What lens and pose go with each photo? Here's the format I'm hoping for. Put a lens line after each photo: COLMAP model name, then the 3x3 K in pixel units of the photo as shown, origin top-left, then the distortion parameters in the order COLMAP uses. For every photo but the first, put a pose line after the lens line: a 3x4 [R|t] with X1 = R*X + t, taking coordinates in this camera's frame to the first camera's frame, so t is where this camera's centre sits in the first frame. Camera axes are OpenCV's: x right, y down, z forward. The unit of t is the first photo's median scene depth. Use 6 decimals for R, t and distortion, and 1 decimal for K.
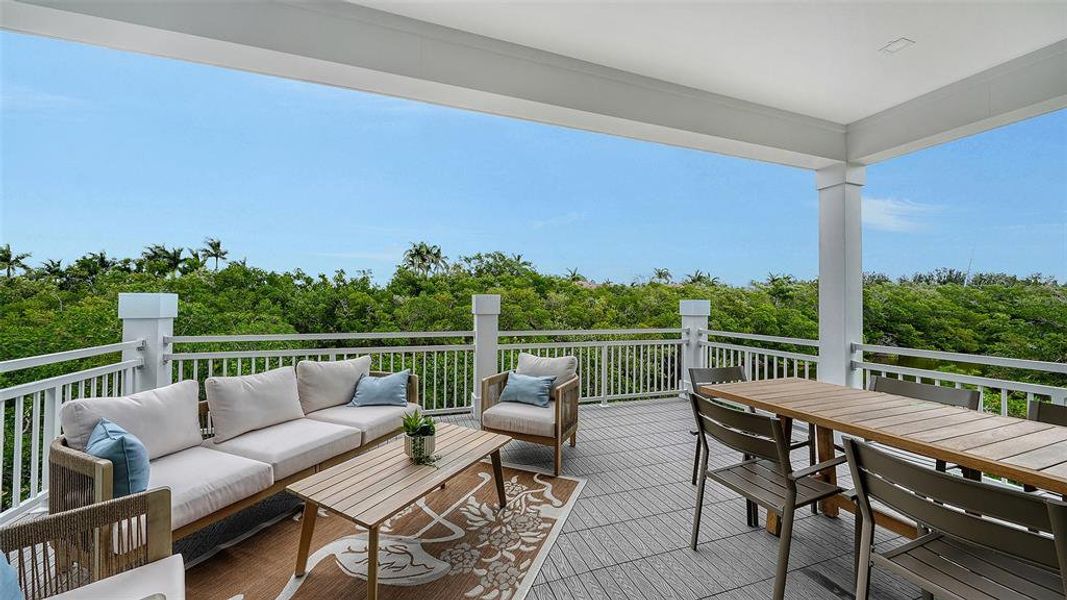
lens RADIAL K [[384.2, 0, 530.2], [0, 384.2, 296.2], [0, 0, 1]] dist [0.000964, 0.000014]
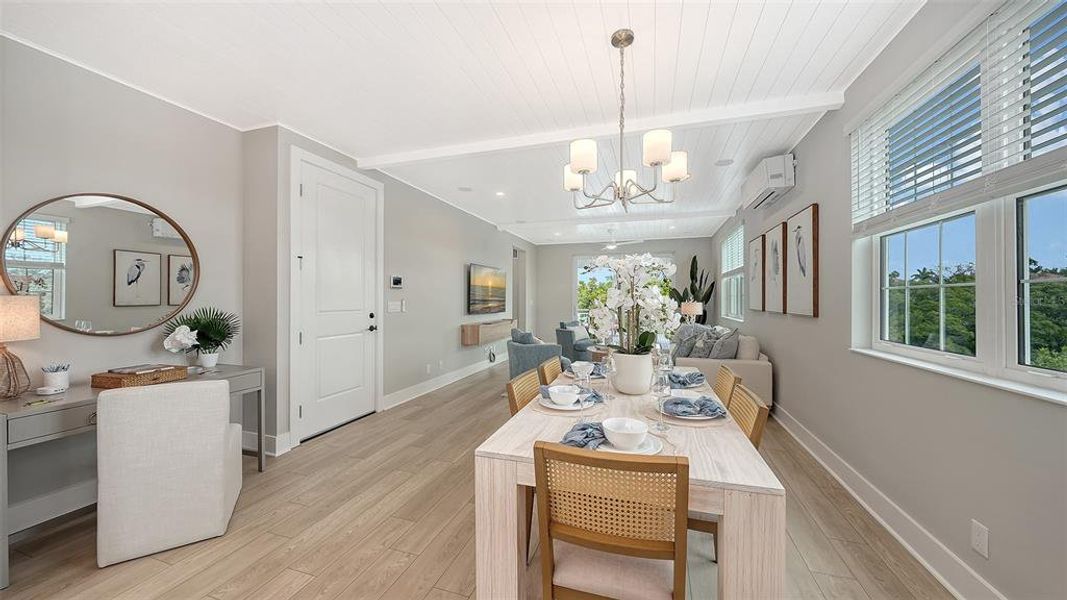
lens RADIAL K [[361.7, 0, 553.8], [0, 361.7, 311.9], [0, 0, 1]] dist [0.000278, -0.000007]
pose [[0.829237, 0.012634, -0.558755, 0.157945], [0.014378, 0.998931, 0.043925, -0.005328], [0.558712, -0.044458, 0.828169, -0.246788]]
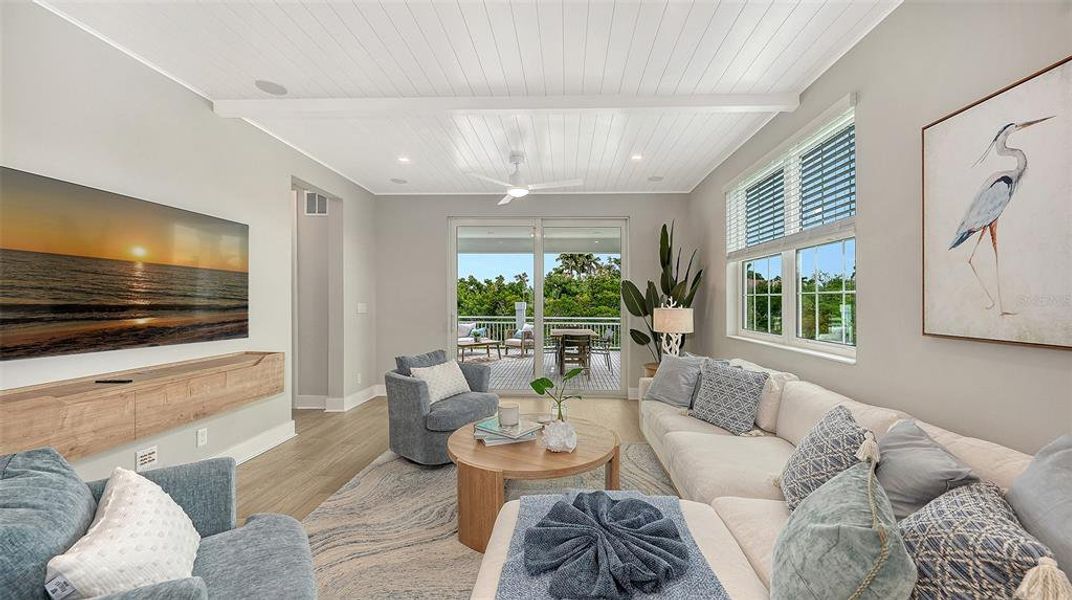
lens RADIAL K [[410.6, 0, 556.9], [0, 410.6, 301.2], [0, 0, 1]] dist [0.000072, -0.000015]
pose [[0.939129, -0.008213, -0.343467, 0.121601], [0.012949, 0.999850, 0.011500, -0.004609], [0.343321, -0.015247, 0.939094, -0.164009]]
